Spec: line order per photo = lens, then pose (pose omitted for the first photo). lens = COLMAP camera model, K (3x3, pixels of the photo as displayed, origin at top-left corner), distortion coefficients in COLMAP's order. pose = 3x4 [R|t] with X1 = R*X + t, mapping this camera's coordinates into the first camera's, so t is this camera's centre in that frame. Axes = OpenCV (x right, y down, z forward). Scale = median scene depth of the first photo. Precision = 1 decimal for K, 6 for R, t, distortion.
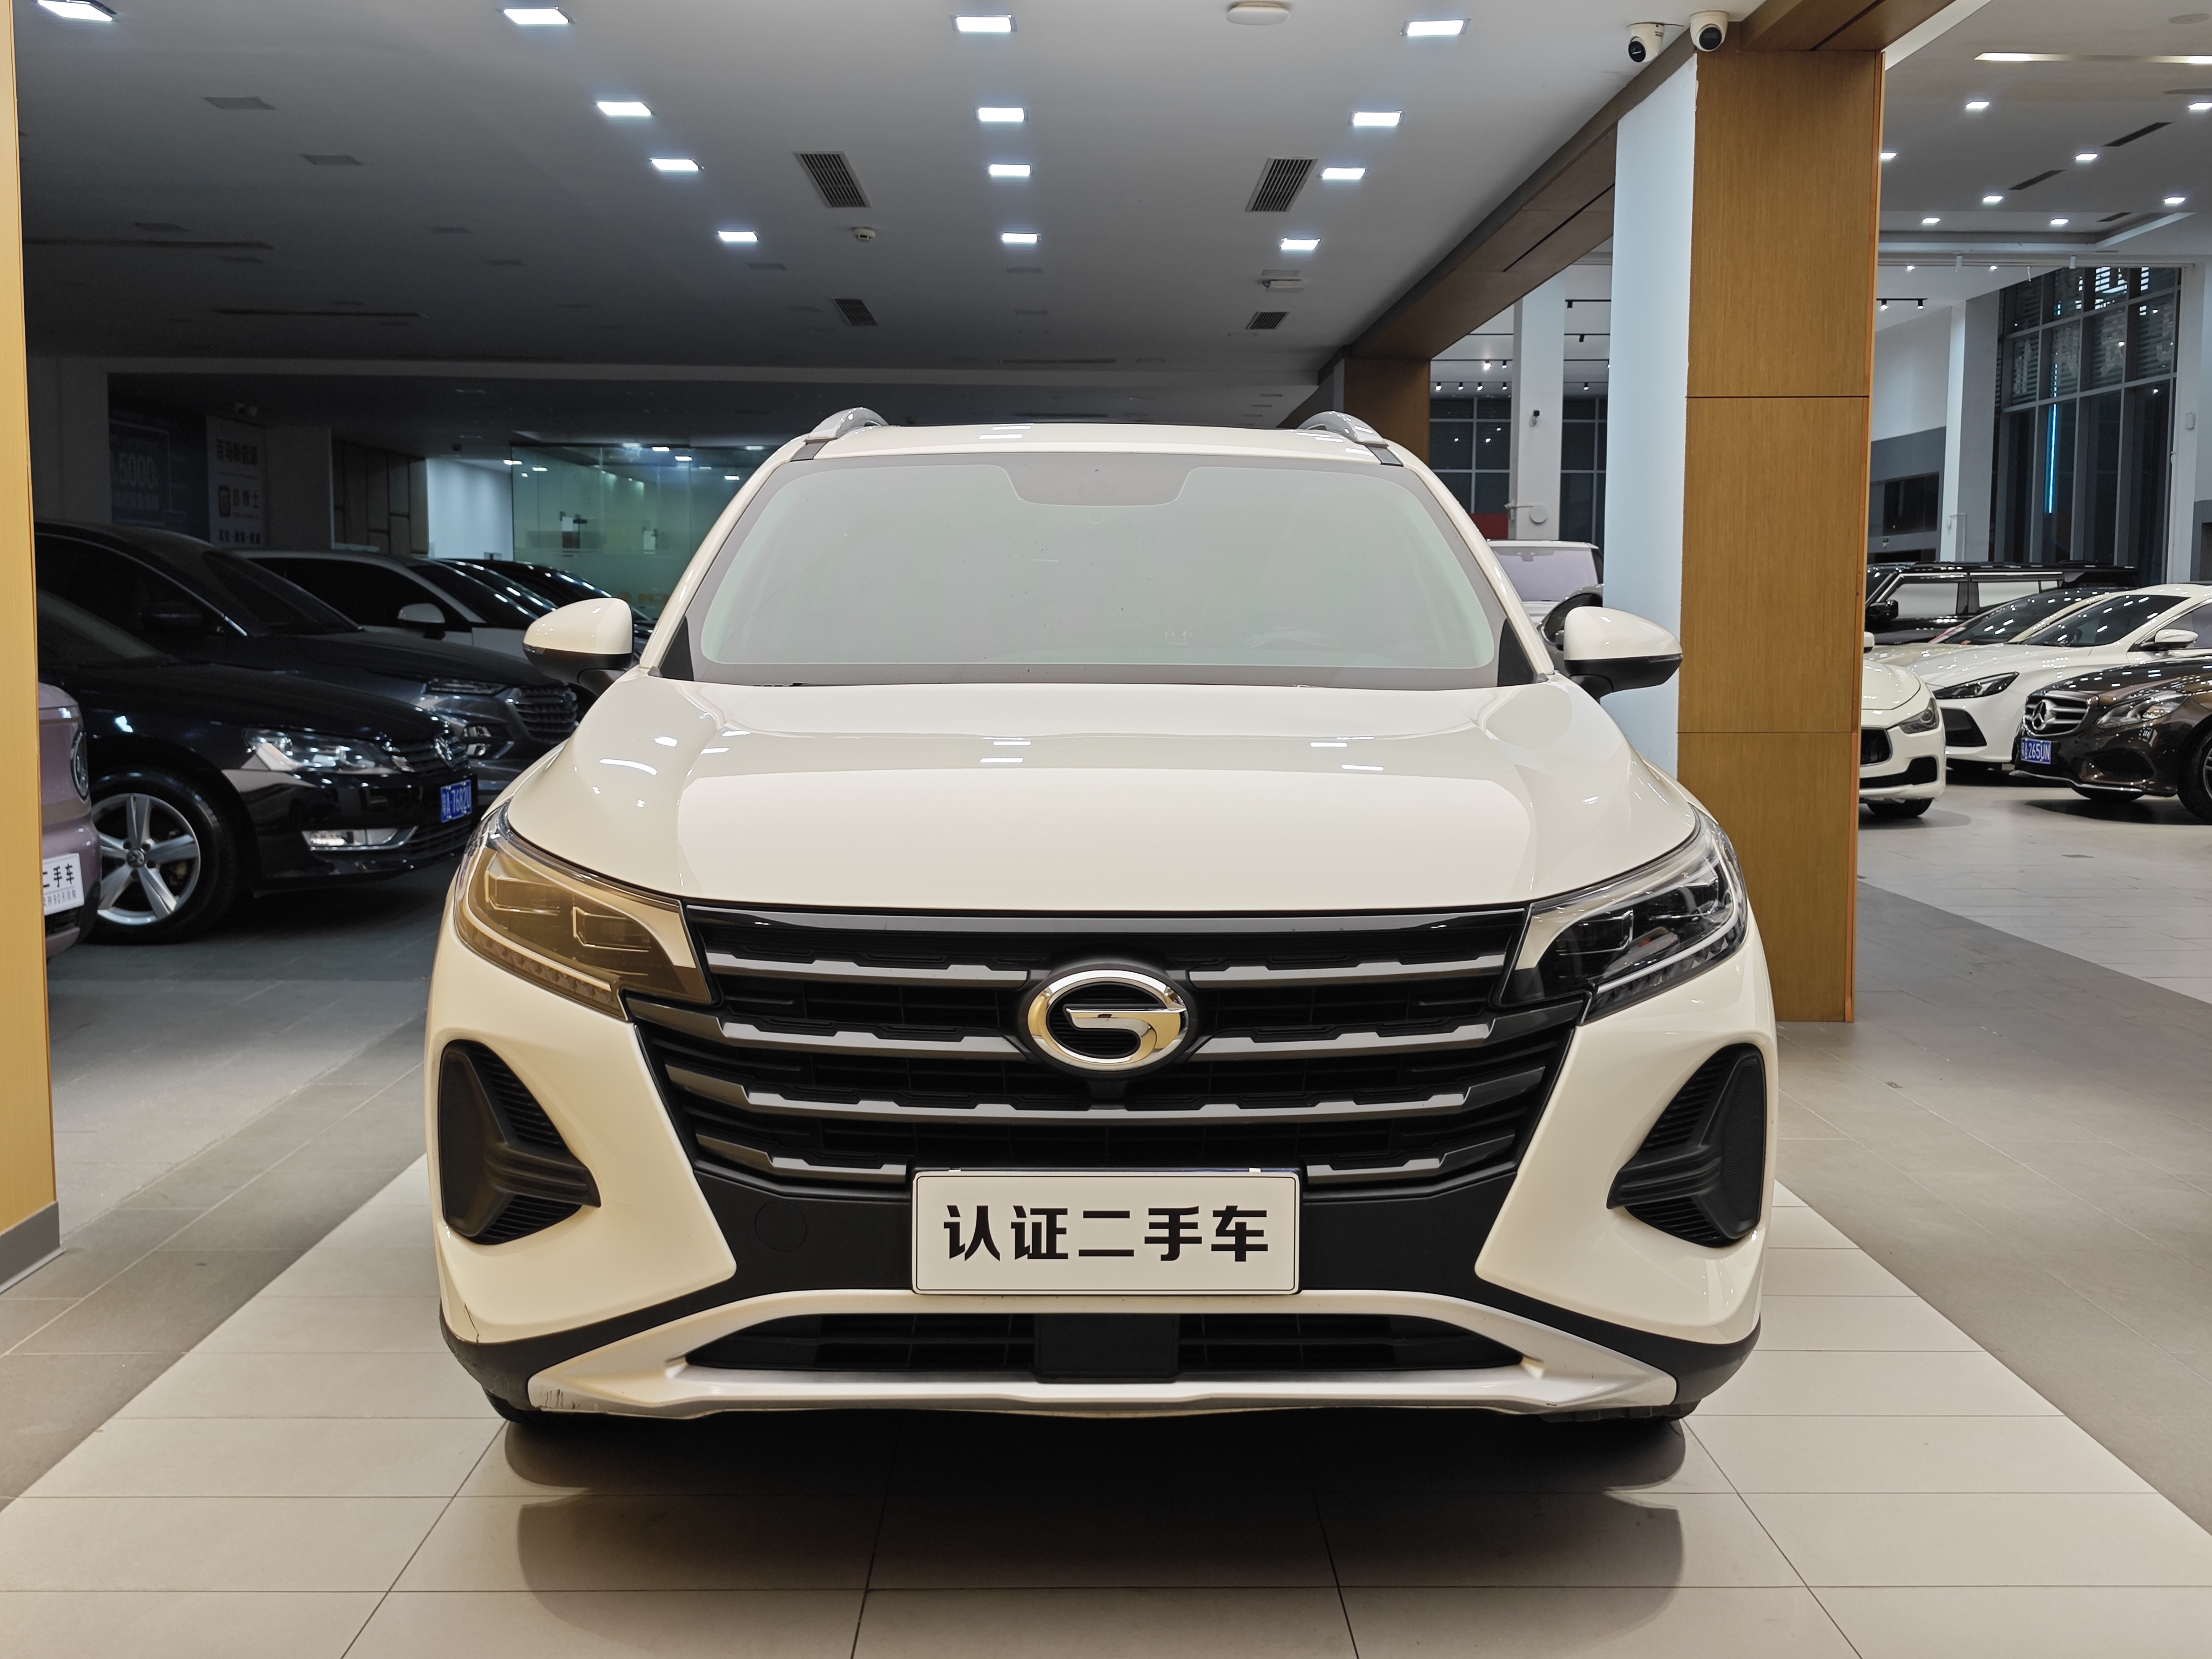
lens RADIAL K [[2214.6, 0, 1106.3], [0, 2214.6, 794.4], [0, 0, 1]] dist [0.041337, -0.008682]
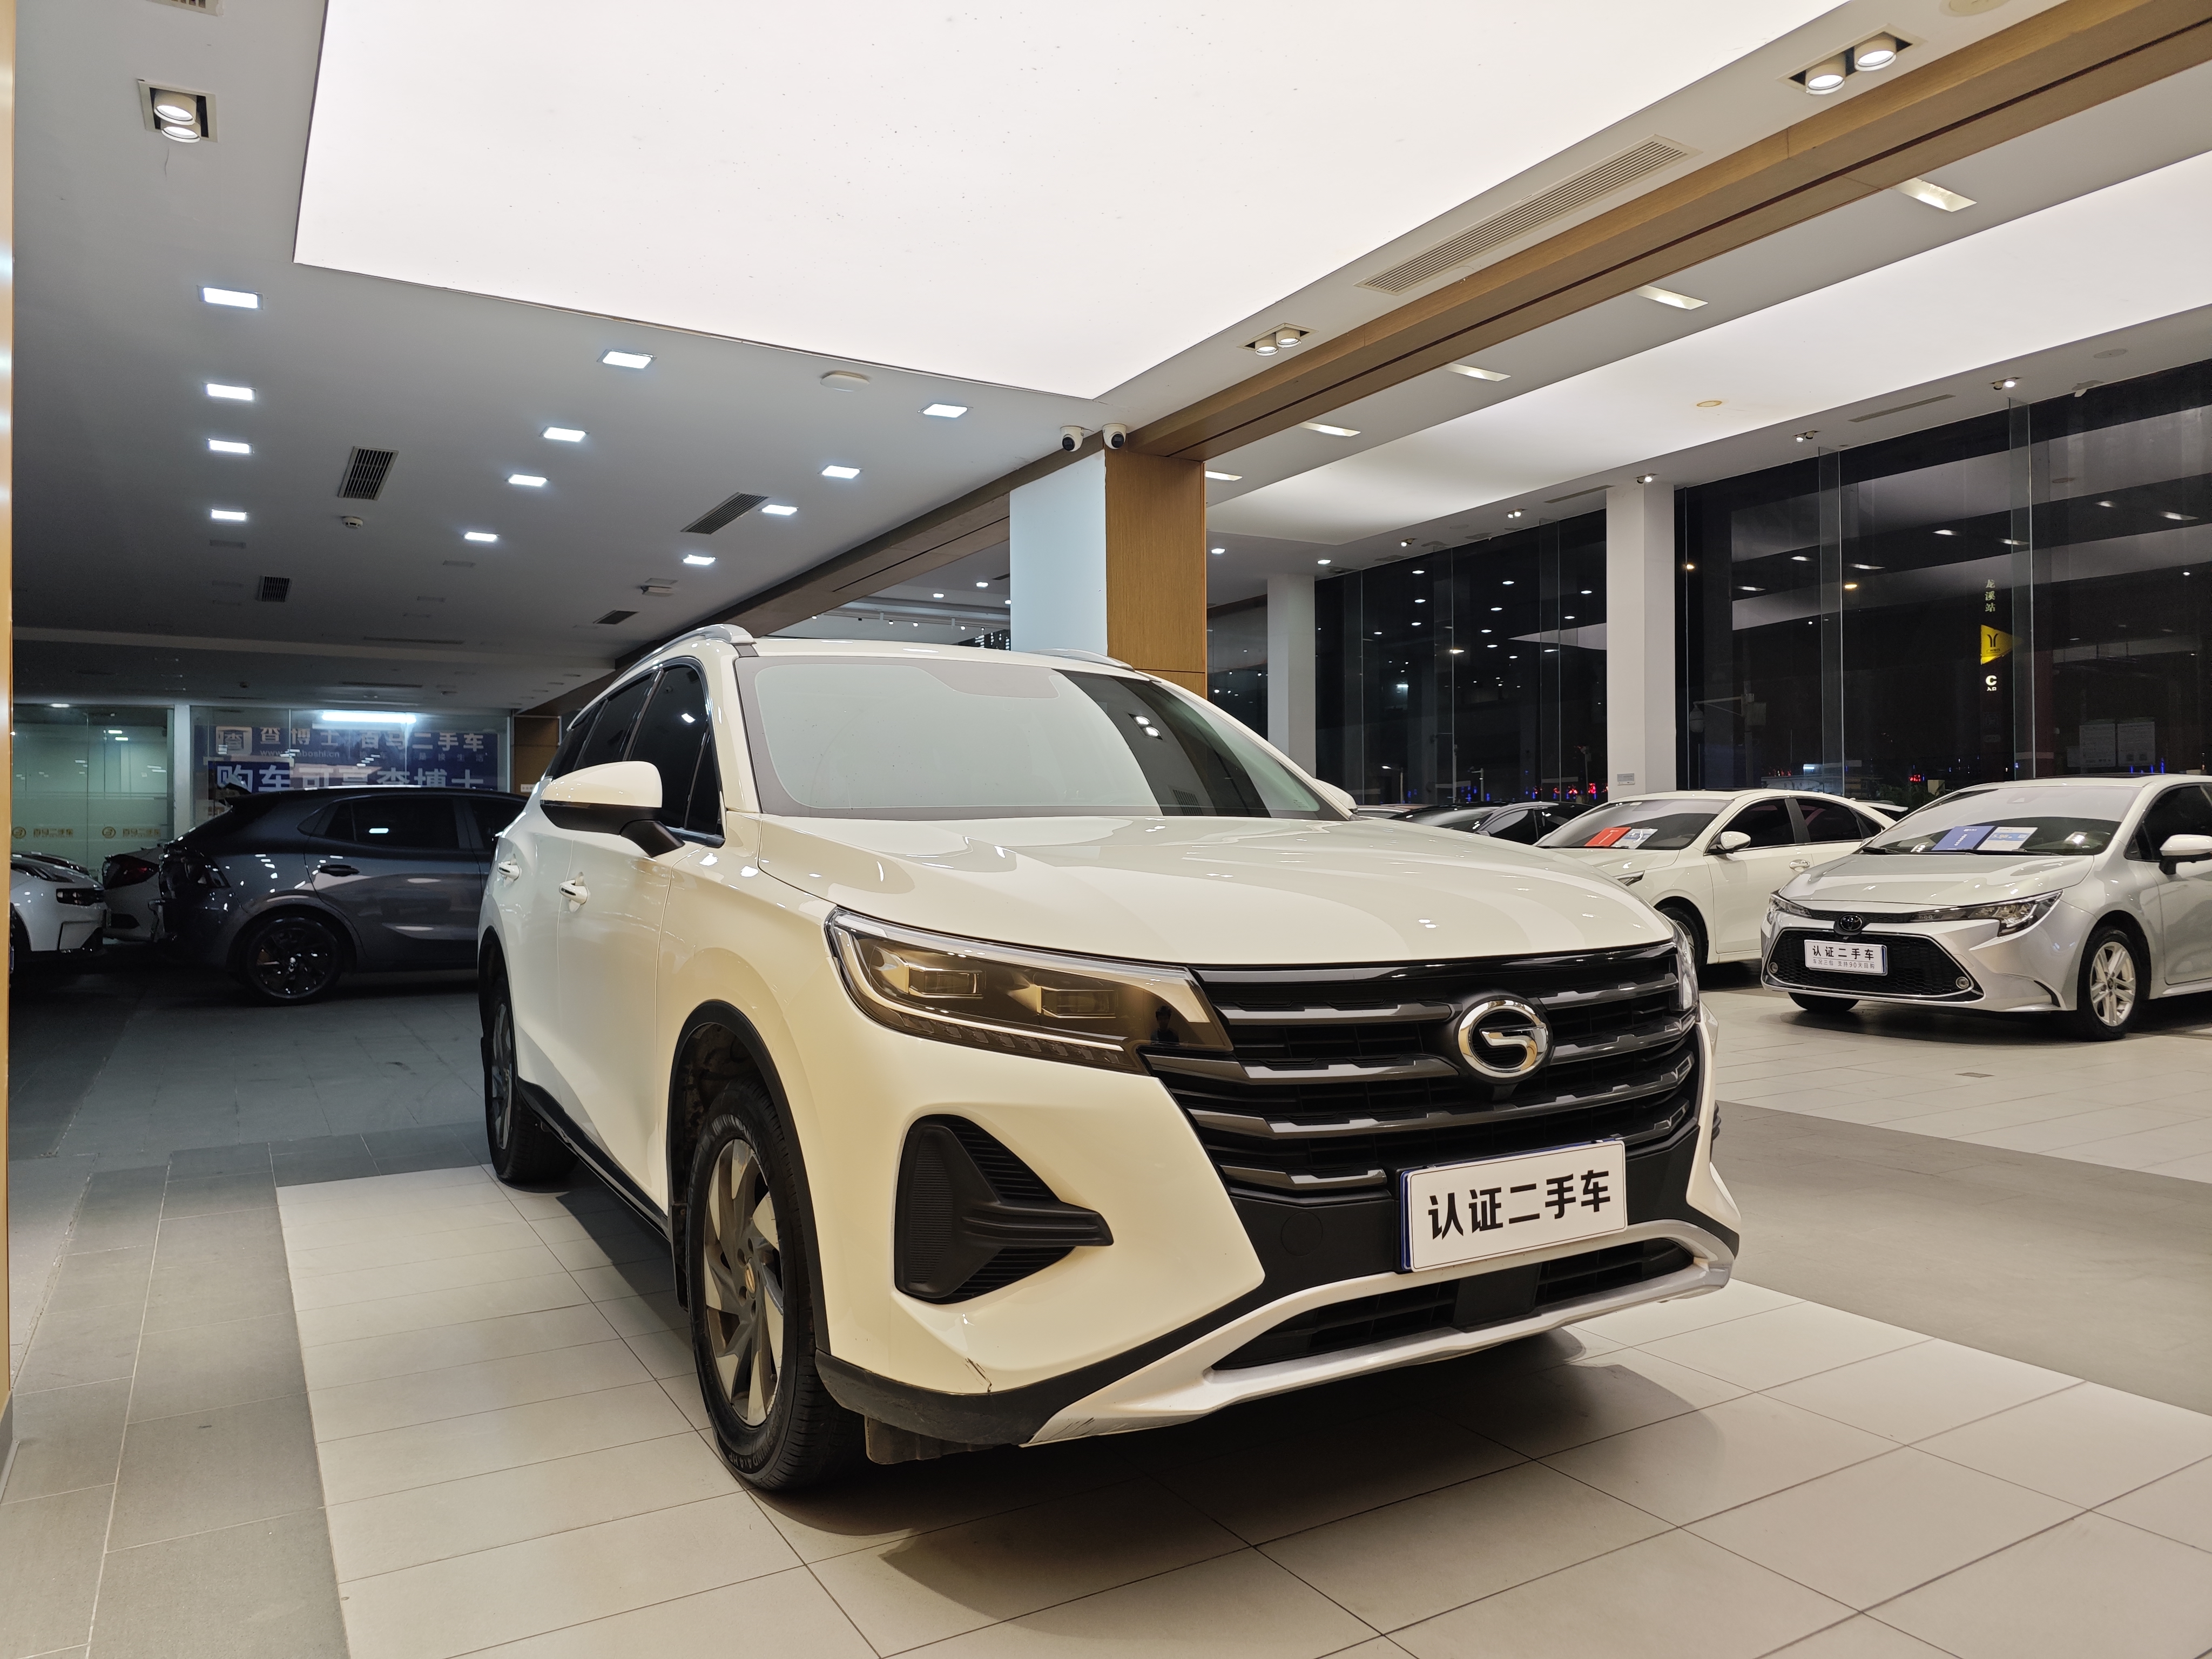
lens RADIAL K [[1482.8, 0, 1101.7], [0, 1482.8, 814.6], [0, 0, 1]] dist [0.018494, -0.005162]
pose [[0.868234, 0.001333, 0.496153, -0.644307], [0.050196, 0.994630, -0.090510, 0.037314], [-0.493609, 0.103489, 0.863505, 0.342510]]
